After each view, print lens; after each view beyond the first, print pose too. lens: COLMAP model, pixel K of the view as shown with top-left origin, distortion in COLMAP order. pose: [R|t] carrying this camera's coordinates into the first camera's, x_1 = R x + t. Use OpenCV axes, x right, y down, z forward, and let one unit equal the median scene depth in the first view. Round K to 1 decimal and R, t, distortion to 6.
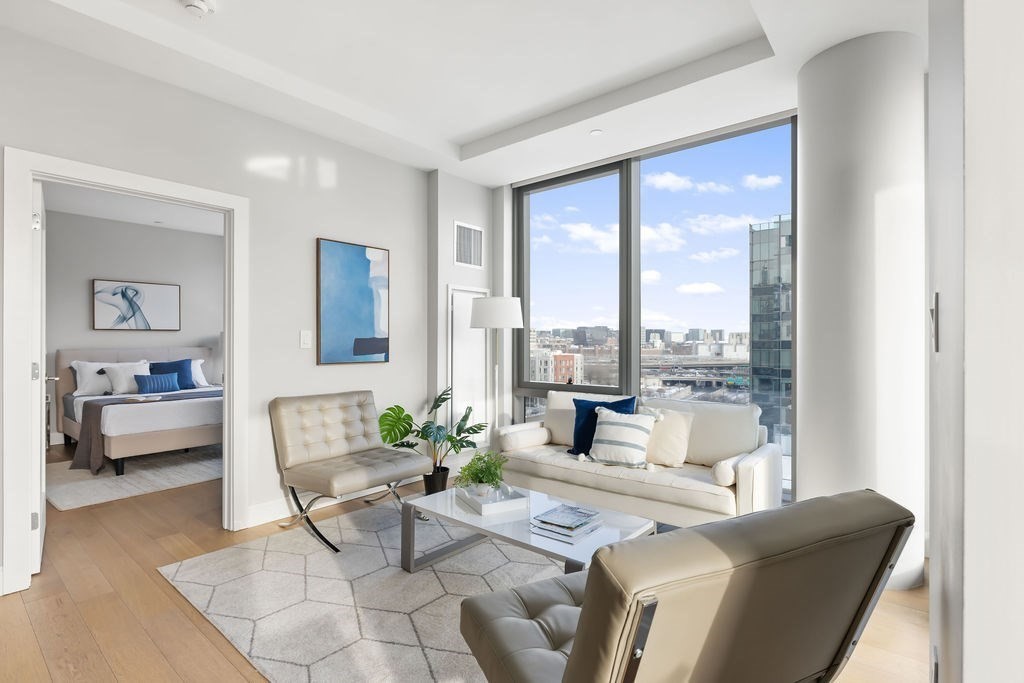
lens RADIAL K [[495.3, 0, 512.0], [0, 495.3, 341.5], [0, 0, 1]] dist [-0.000324, 0.000500]
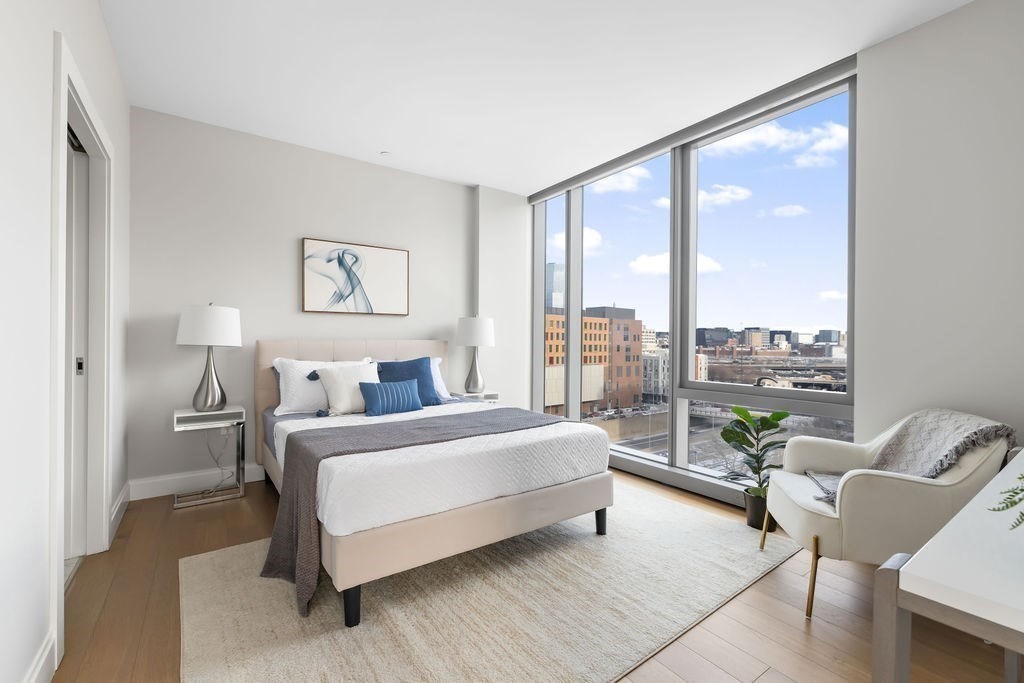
lens RADIAL K [[434.0, 0, 512.0], [0, 434.0, 341.5], [0, 0, 1]] dist [0.003139, 0.000193]
pose [[0.968332, 0.006842, -0.249573, -0.399424], [-0.006919, 0.999976, 0.000569, 0.013839], [0.249571, 0.001176, 0.968356, 0.472430]]
